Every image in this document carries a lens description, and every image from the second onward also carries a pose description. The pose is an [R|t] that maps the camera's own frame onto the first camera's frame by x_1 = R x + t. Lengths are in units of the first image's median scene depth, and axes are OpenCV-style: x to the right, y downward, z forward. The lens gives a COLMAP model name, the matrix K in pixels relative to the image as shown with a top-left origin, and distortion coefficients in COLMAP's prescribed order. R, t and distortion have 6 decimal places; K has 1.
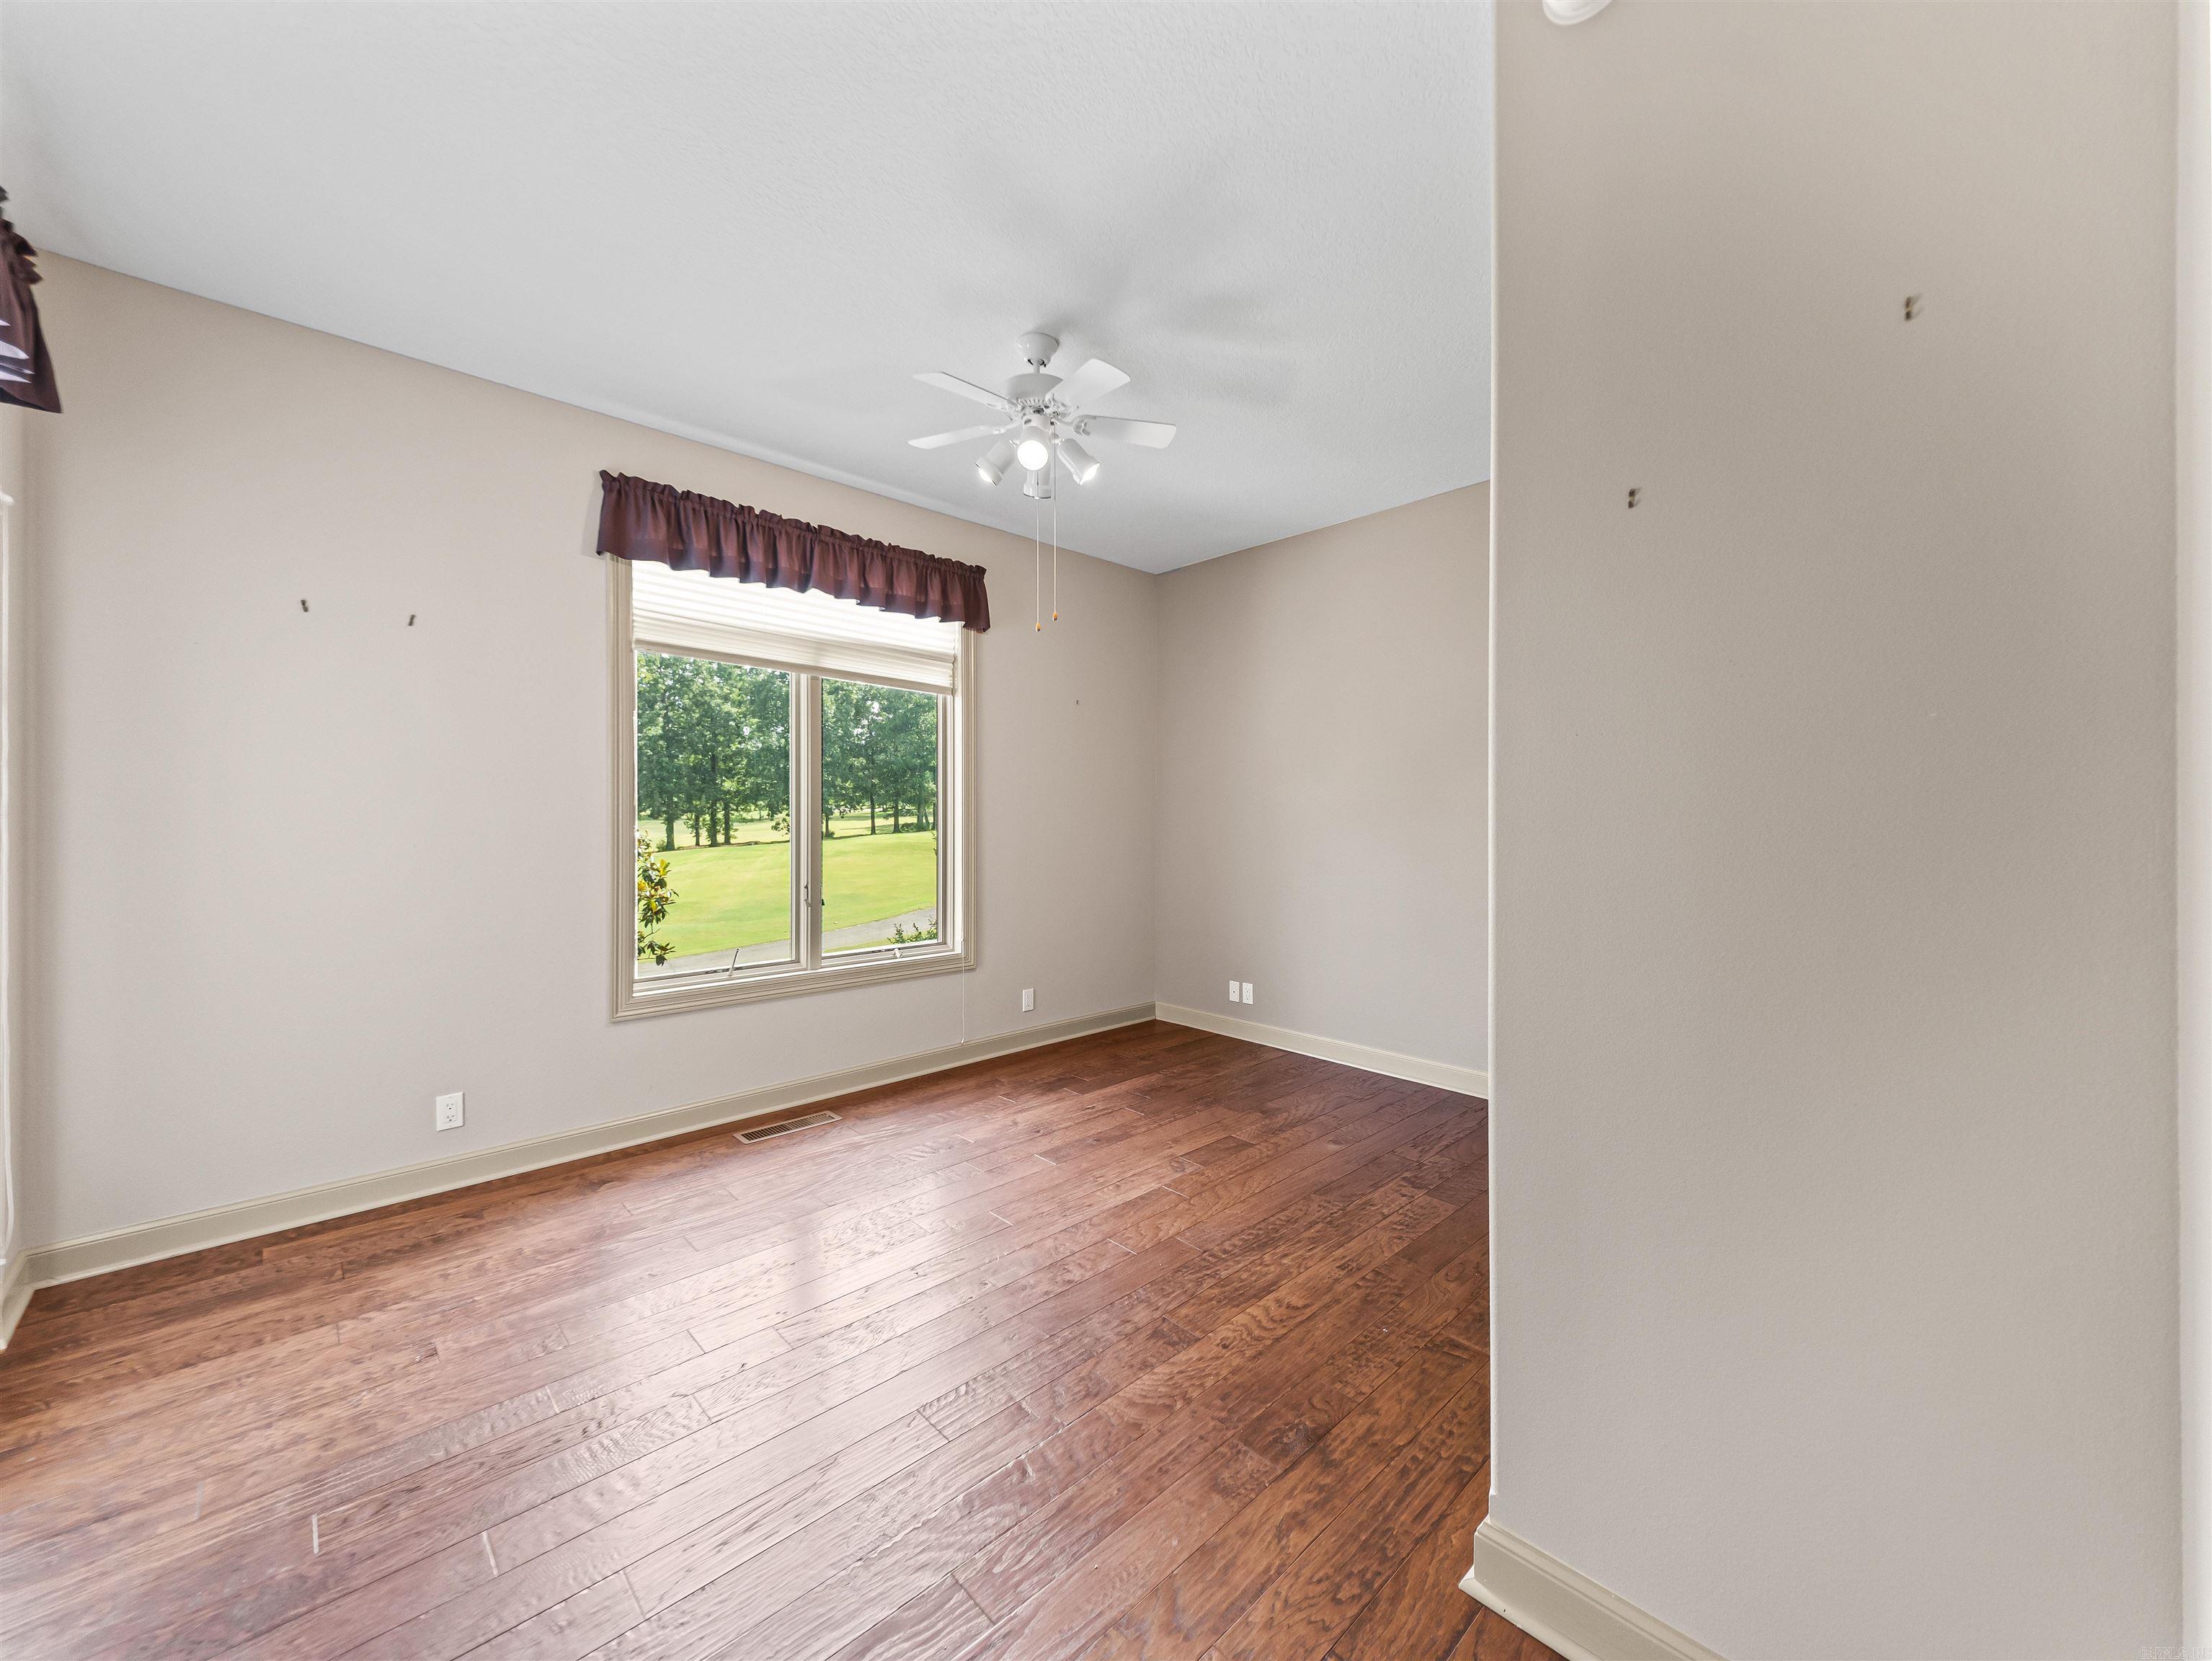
lens RADIAL K [[853.9, 0, 1102.5], [0, 853.9, 828.1], [0, 0, 1]] dist [0.032436, -0.011685]
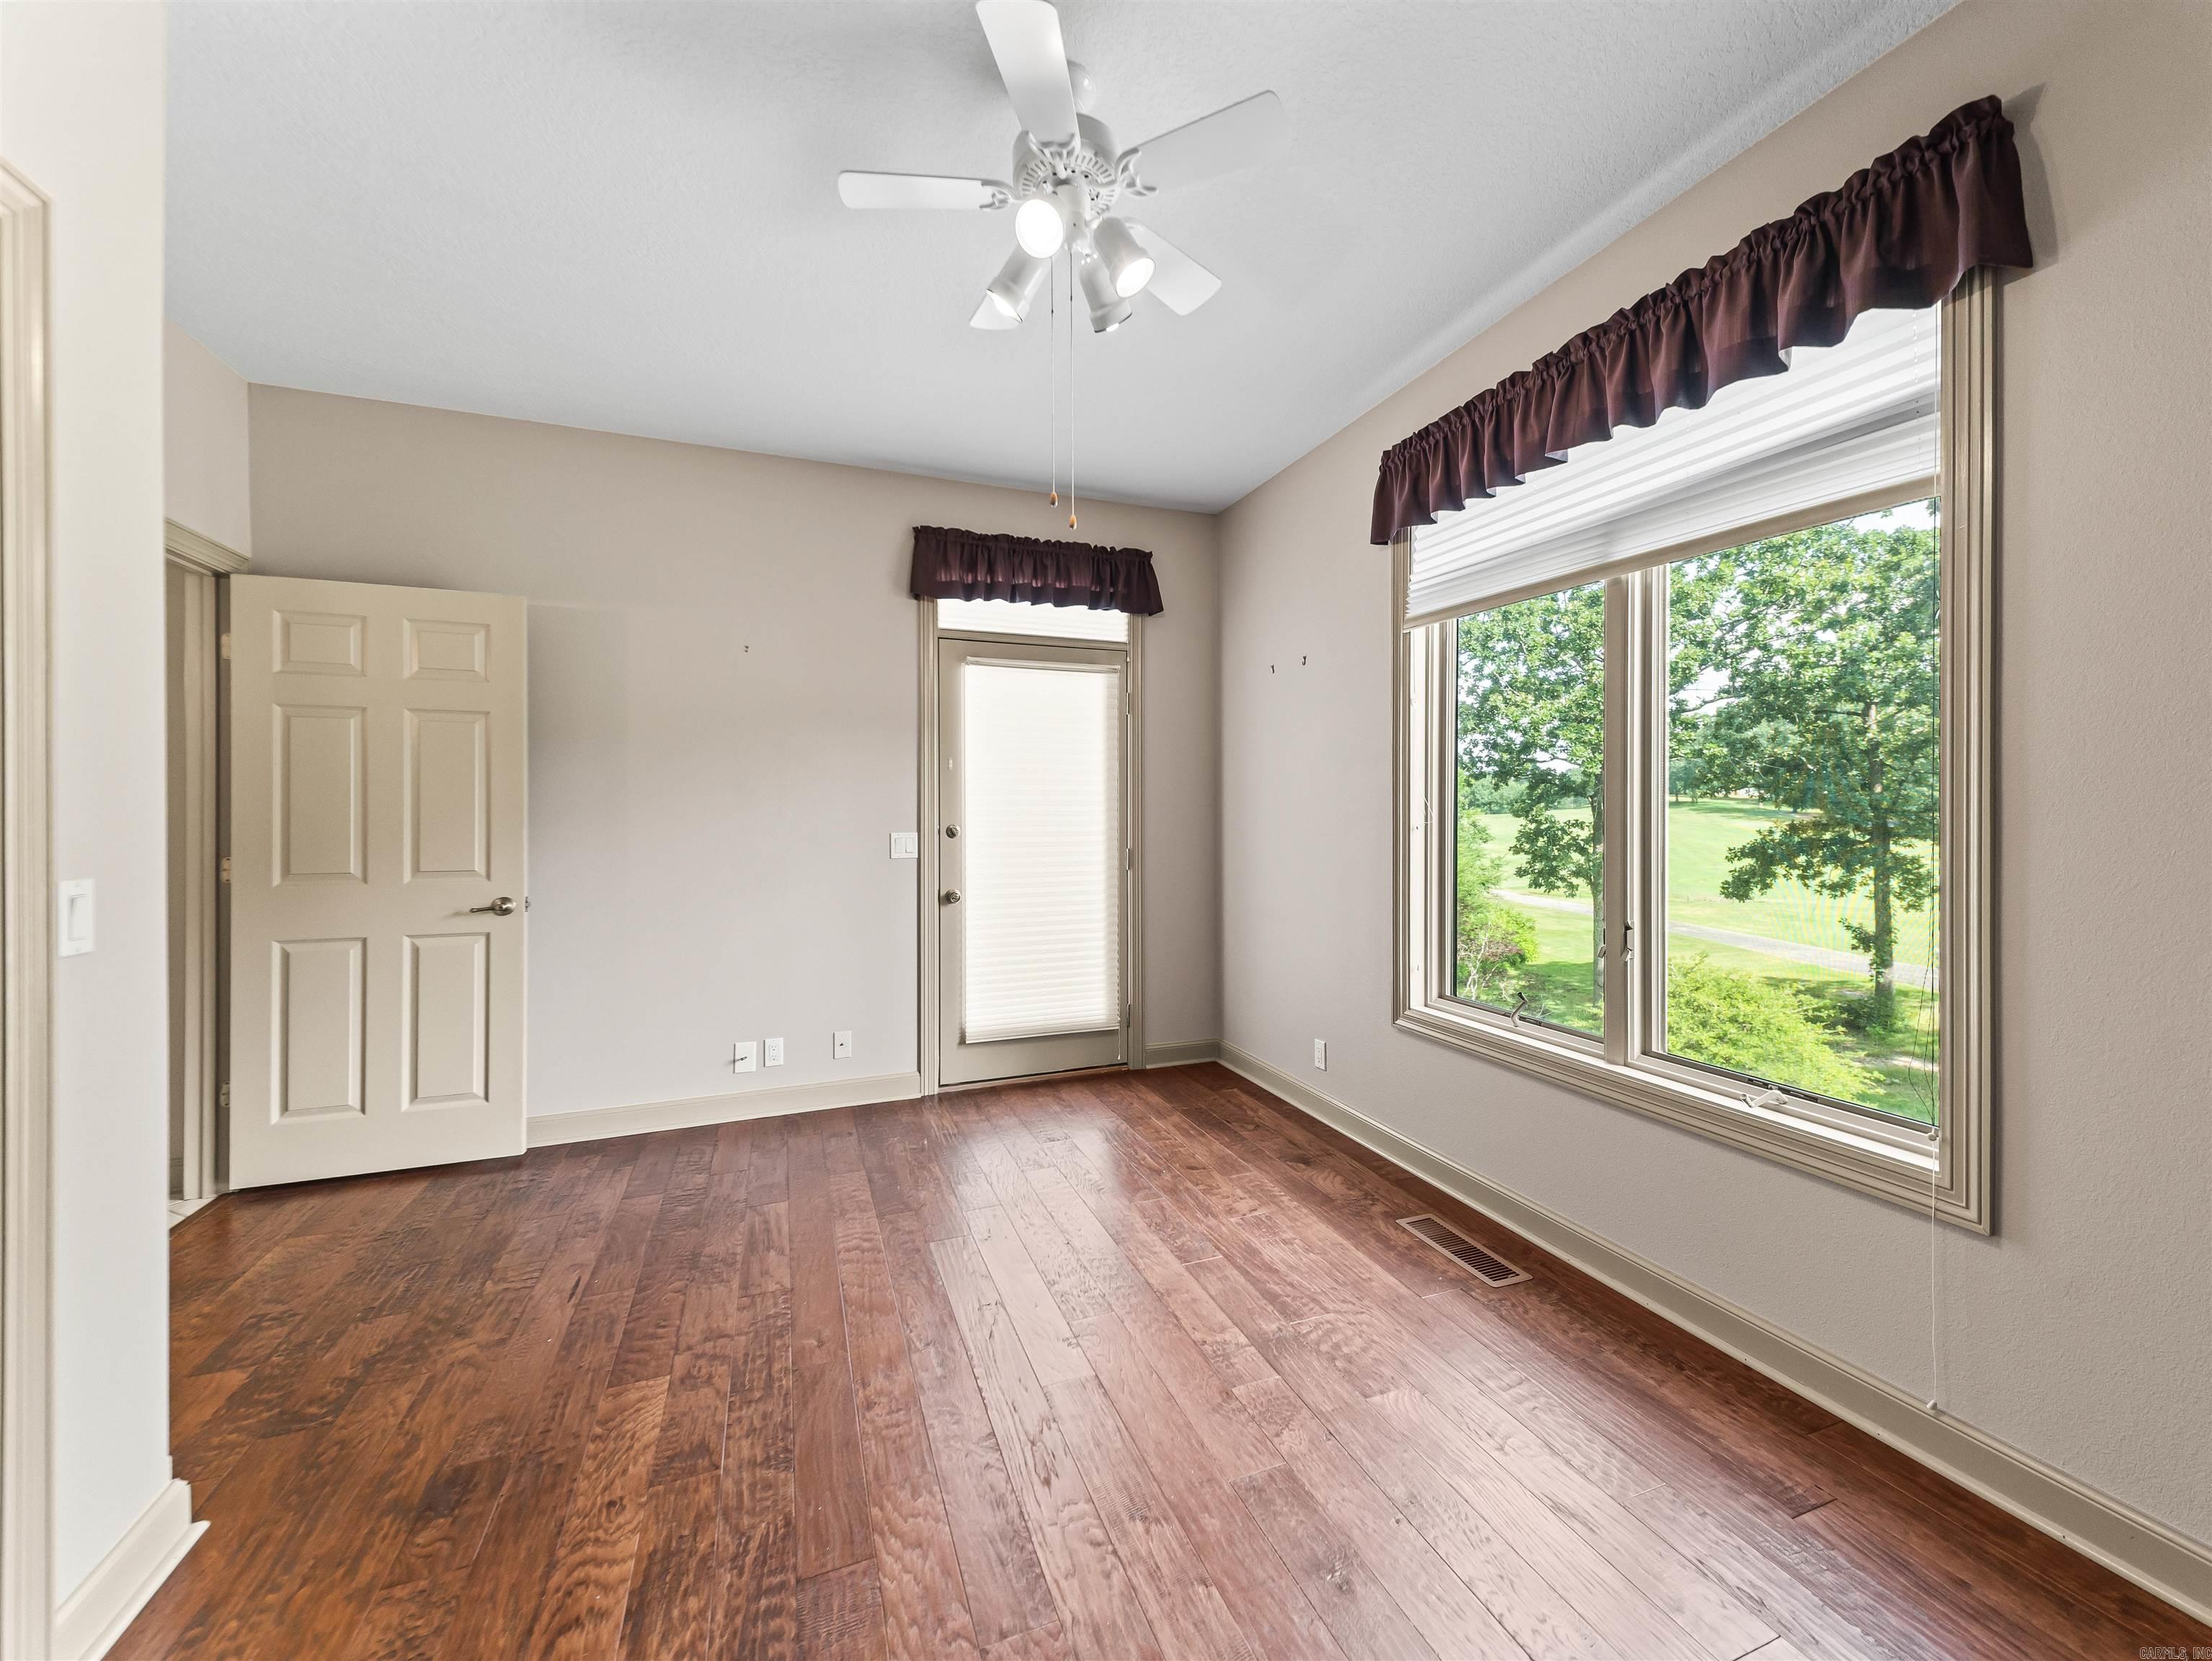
lens RADIAL K [[855.3, 0, 1110.9], [0, 855.3, 822.6], [0, 0, 1]] dist [0.033573, -0.009786]
pose [[-0.369480, 0.014408, -0.929127, 0.586114], [-0.003952, 0.999846, 0.017077, -0.024577], [0.929230, 0.009982, -0.369366, 1.427191]]
